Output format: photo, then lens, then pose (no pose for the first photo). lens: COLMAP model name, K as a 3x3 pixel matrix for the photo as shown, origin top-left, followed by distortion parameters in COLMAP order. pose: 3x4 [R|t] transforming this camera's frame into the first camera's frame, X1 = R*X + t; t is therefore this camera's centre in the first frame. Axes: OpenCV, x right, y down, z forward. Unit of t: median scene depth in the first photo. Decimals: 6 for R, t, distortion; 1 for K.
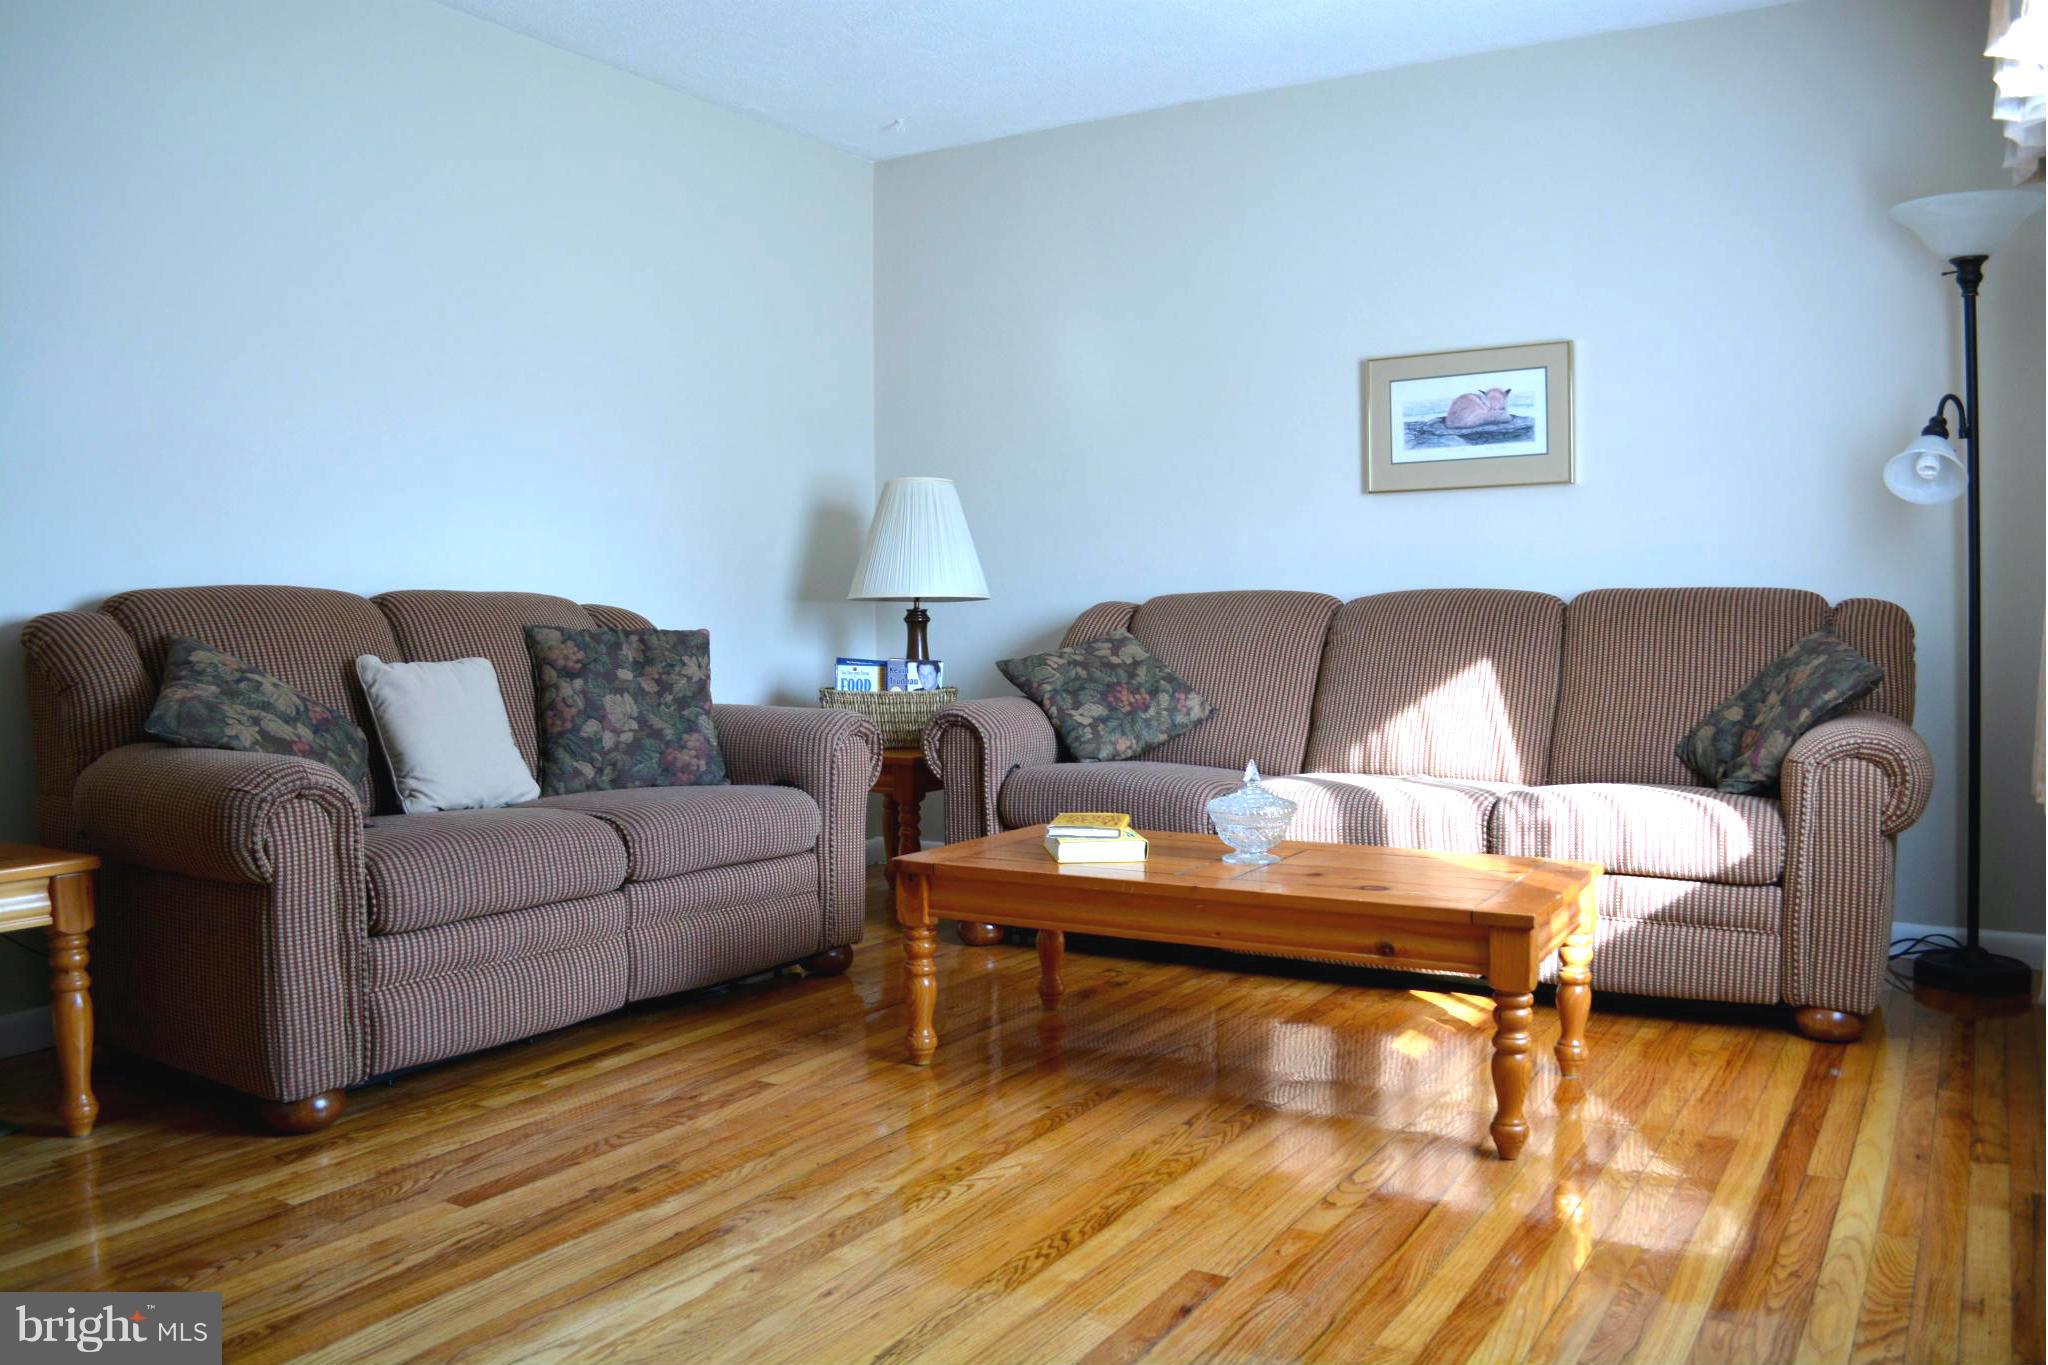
lens RADIAL K [[1609.1, 0, 1017.2], [0, 1609.1, 689.6], [0, 0, 1]] dist [-0.081194, 0.010827]
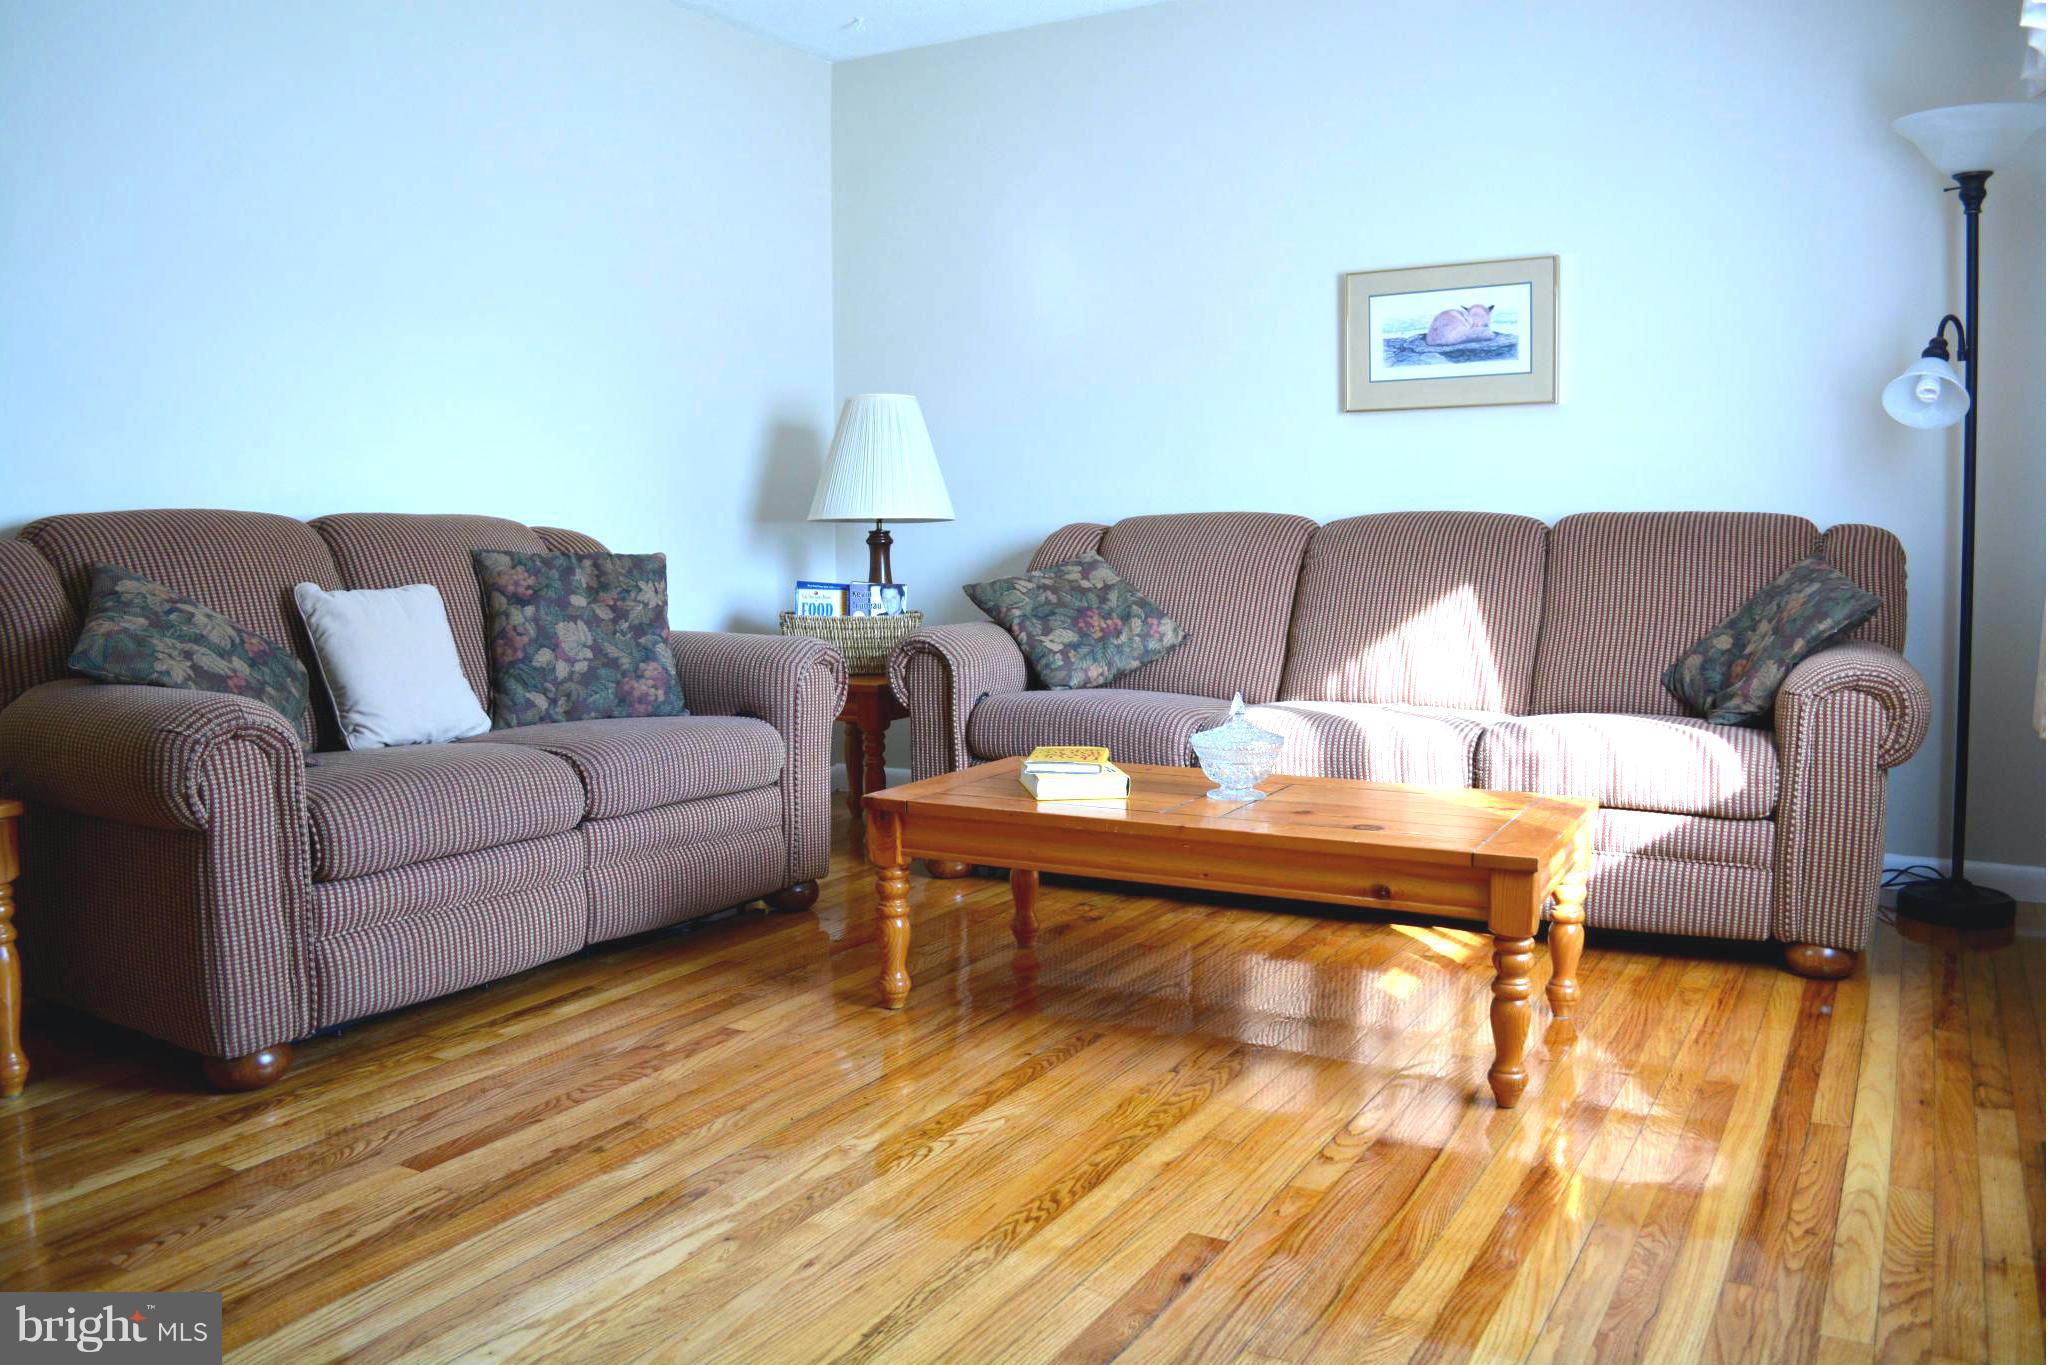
lens RADIAL K [[1609.1, 0, 1016.4], [0, 1609.1, 685.9], [0, 0, 1]] dist [-0.081194, 0.010827]
pose [[0.999521, -0.001748, 0.030911, -0.017313], [0.000194, 0.998739, 0.050196, -0.009073], [-0.030960, -0.050166, 0.998261, 0.046975]]
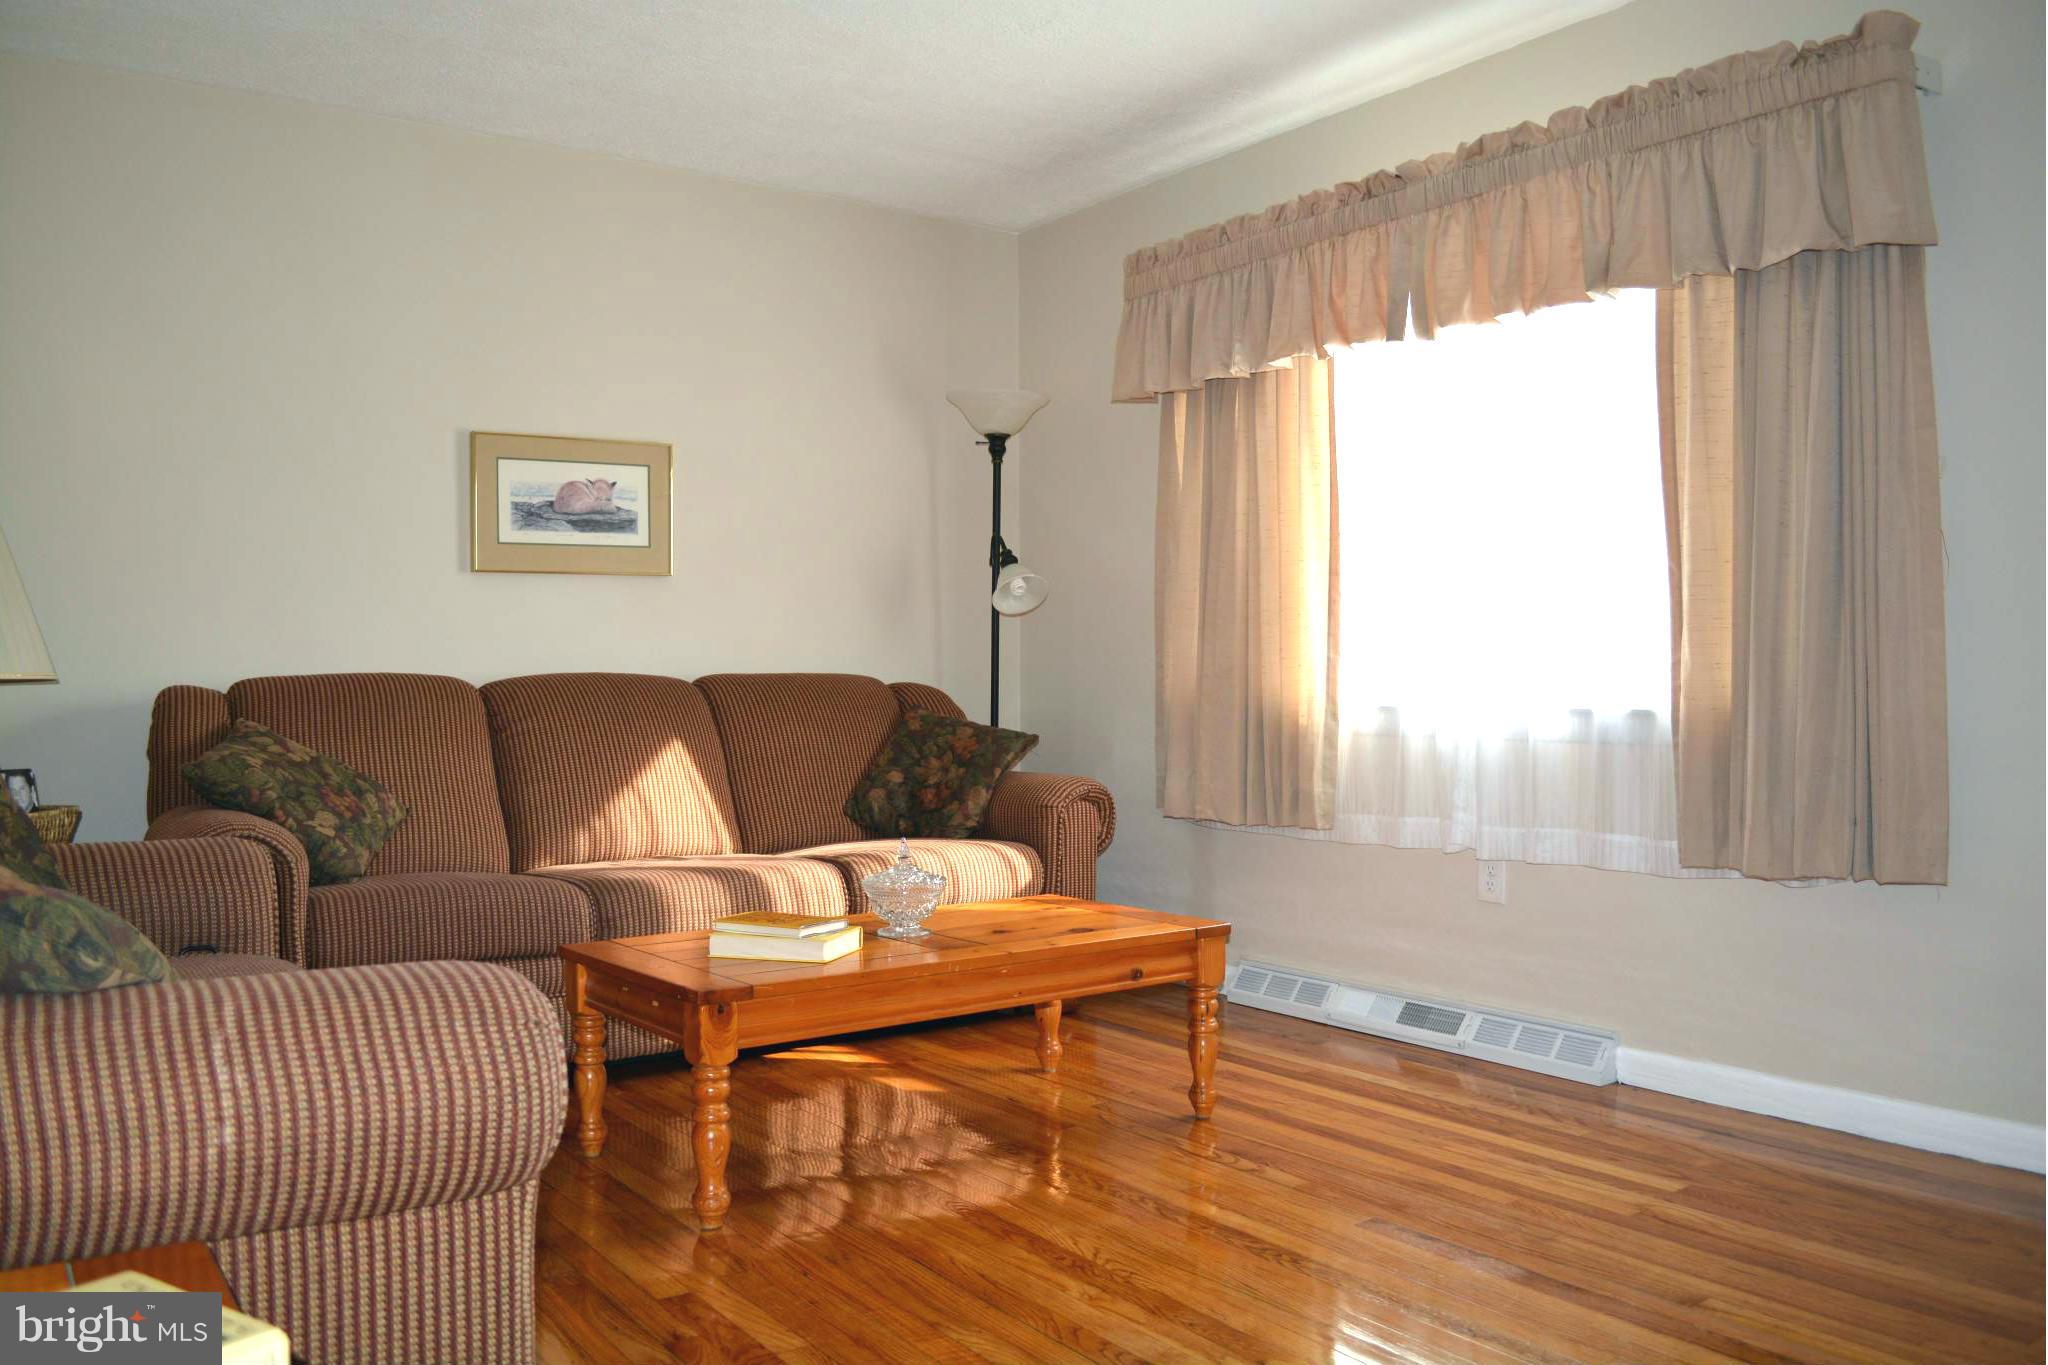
lens RADIAL K [[1609.1, 0, 1021.7], [0, 1609.1, 676.0], [0, 0, 1]] dist [-0.081194, 0.010827]
pose [[0.390303, 0.004367, 0.920676, -0.850250], [0.047802, 0.998544, -0.025001, -0.034858], [-0.919445, 0.053768, 0.389526, 0.543608]]
